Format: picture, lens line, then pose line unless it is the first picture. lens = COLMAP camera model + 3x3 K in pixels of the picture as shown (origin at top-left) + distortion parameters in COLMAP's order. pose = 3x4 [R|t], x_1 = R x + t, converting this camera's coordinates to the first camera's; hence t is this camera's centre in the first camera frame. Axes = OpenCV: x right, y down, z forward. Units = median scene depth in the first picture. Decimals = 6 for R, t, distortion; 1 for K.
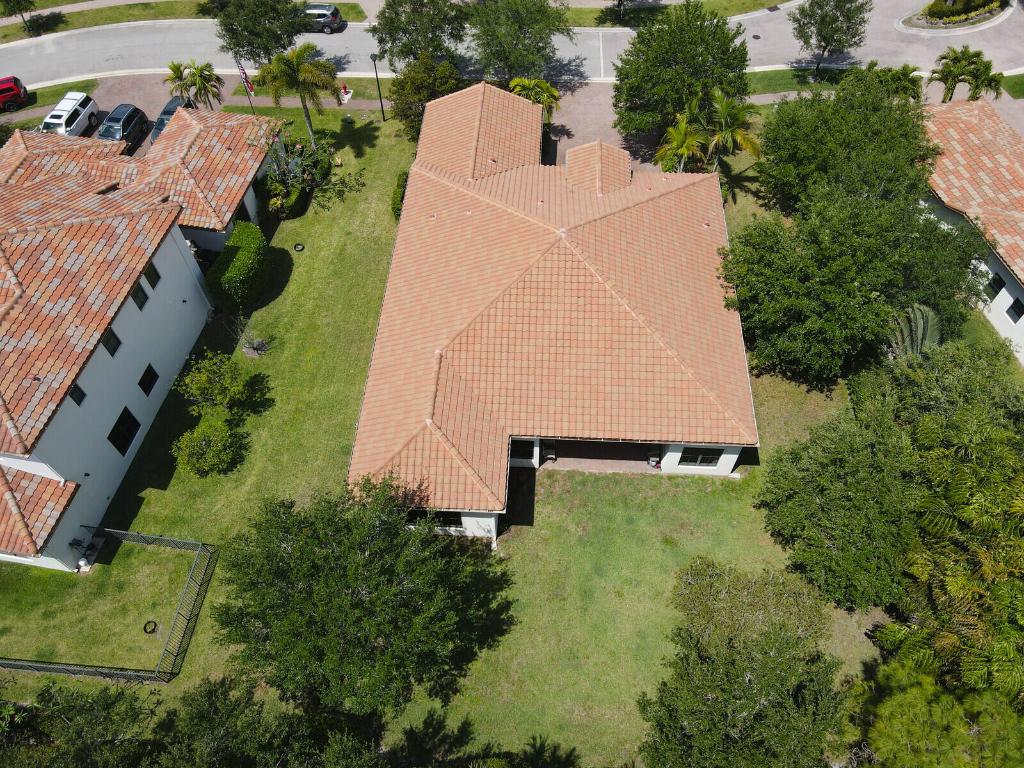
lens RADIAL K [[747.2, 0, 512.0], [0, 747.2, 384.0], [0, 0, 1]] dist [0.004073, 0.006575]
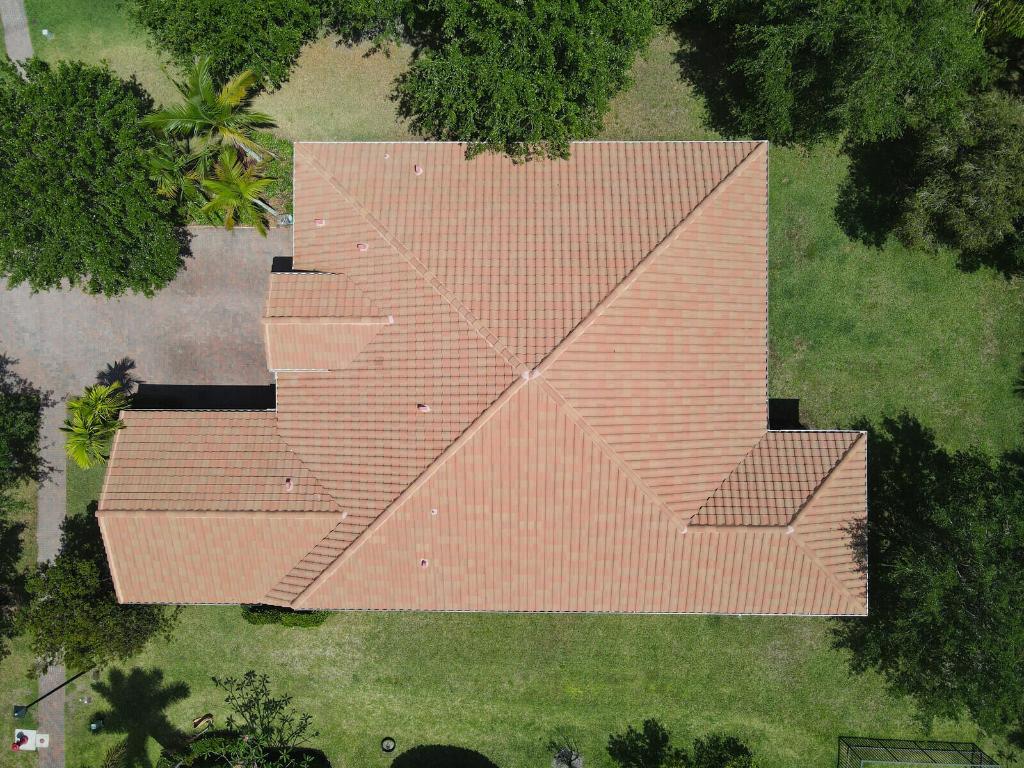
lens RADIAL K [[747.2, 0, 512.0], [0, 747.2, 384.0], [0, 0, 1]] dist [0.004073, 0.006575]
pose [[-0.051898, -0.998480, 0.018531, 0.038468], [0.830492, -0.032847, 0.556061, -0.489288], [-0.554607, 0.044248, 0.830935, 0.347242]]
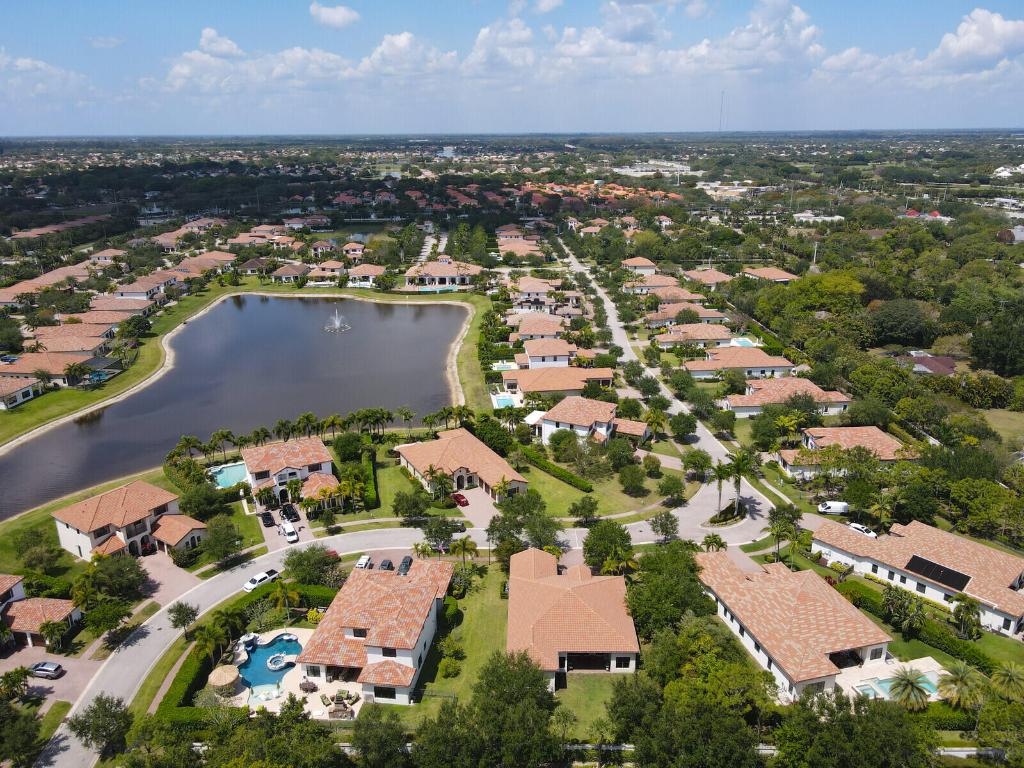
lens RADIAL K [[747.2, 0, 512.0], [0, 747.2, 384.0], [0, 0, 1]] dist [0.004073, 0.006575]
pose [[0.999331, -0.006964, 0.035913, -0.220403], [0.027074, 0.800993, -0.598061, 0.766752], [-0.024601, 0.598633, 0.800646, -1.573519]]
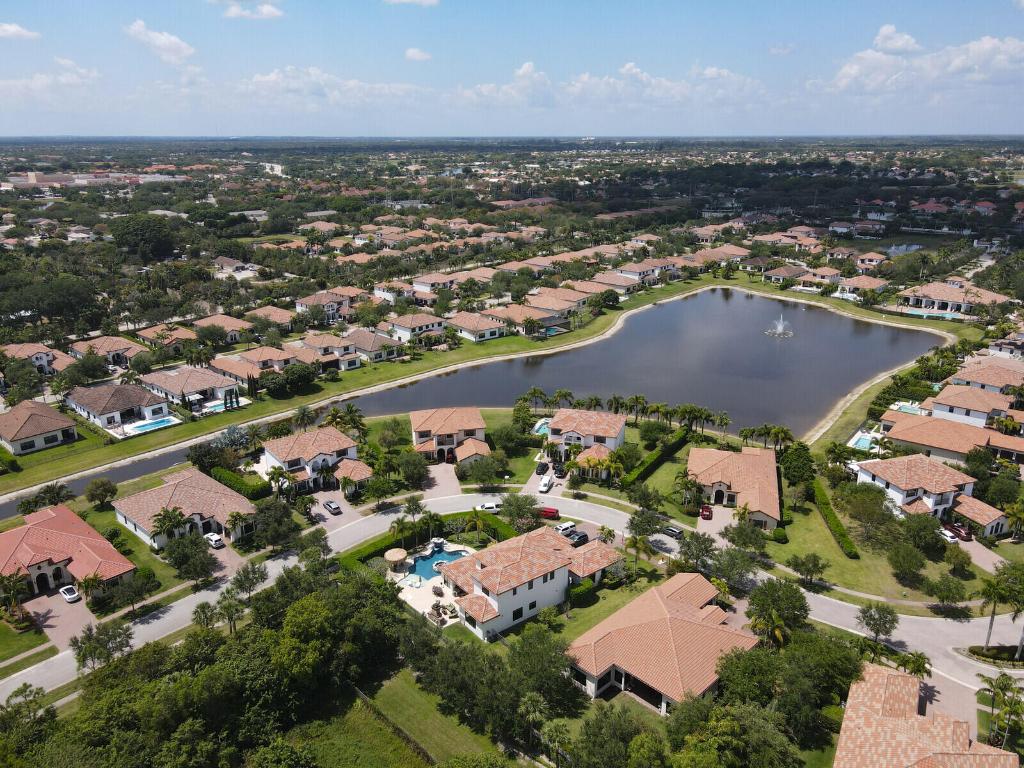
lens RADIAL K [[747.2, 0, 512.0], [0, 747.2, 384.0], [0, 0, 1]] dist [0.004073, 0.006575]
pose [[0.738232, 0.225999, -0.635561, 1.001890], [-0.560849, 0.729142, -0.392174, 0.492563], [0.374783, 0.645970, 0.665027, -1.383981]]
